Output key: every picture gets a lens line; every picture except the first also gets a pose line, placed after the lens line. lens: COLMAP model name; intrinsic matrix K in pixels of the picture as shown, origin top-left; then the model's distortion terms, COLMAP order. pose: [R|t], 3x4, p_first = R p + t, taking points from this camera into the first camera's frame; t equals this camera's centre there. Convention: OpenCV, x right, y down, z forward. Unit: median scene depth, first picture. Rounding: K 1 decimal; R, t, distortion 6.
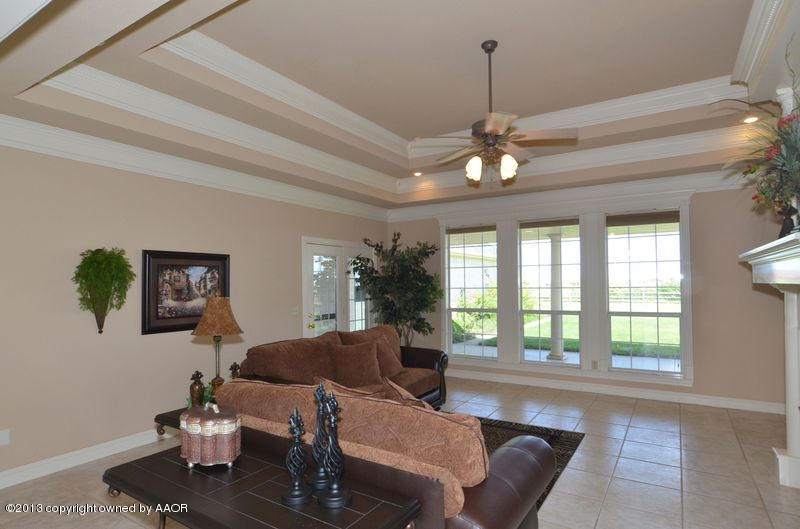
lens RADIAL K [[435.1, 0, 402.6], [0, 435.1, 281.7], [0, 0, 1]] dist [-0.007626, -0.000124]
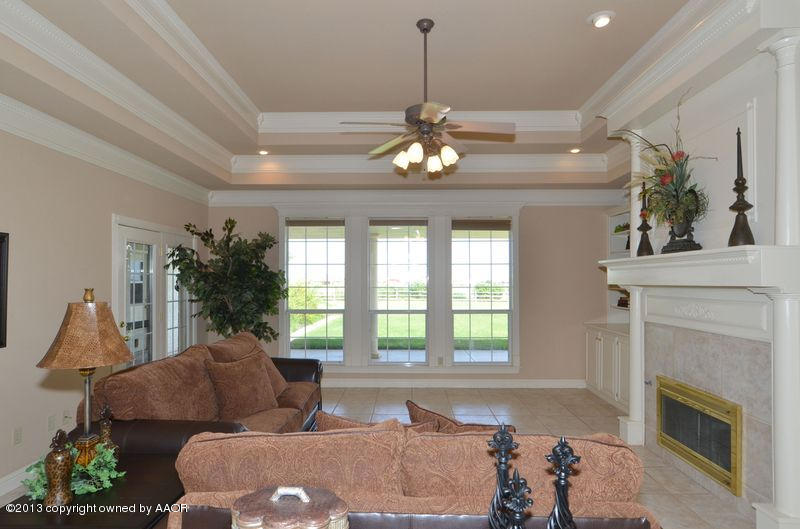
lens RADIAL K [[445.8, 0, 400.1], [0, 445.8, 282.1], [0, 0, 1]] dist [0.001509, 0.001119]
pose [[0.856276, 0.009061, 0.516439, -0.203678], [-0.010676, 0.999943, 0.000156, 0.001975], [-0.516408, -0.005647, 0.856324, 0.131596]]
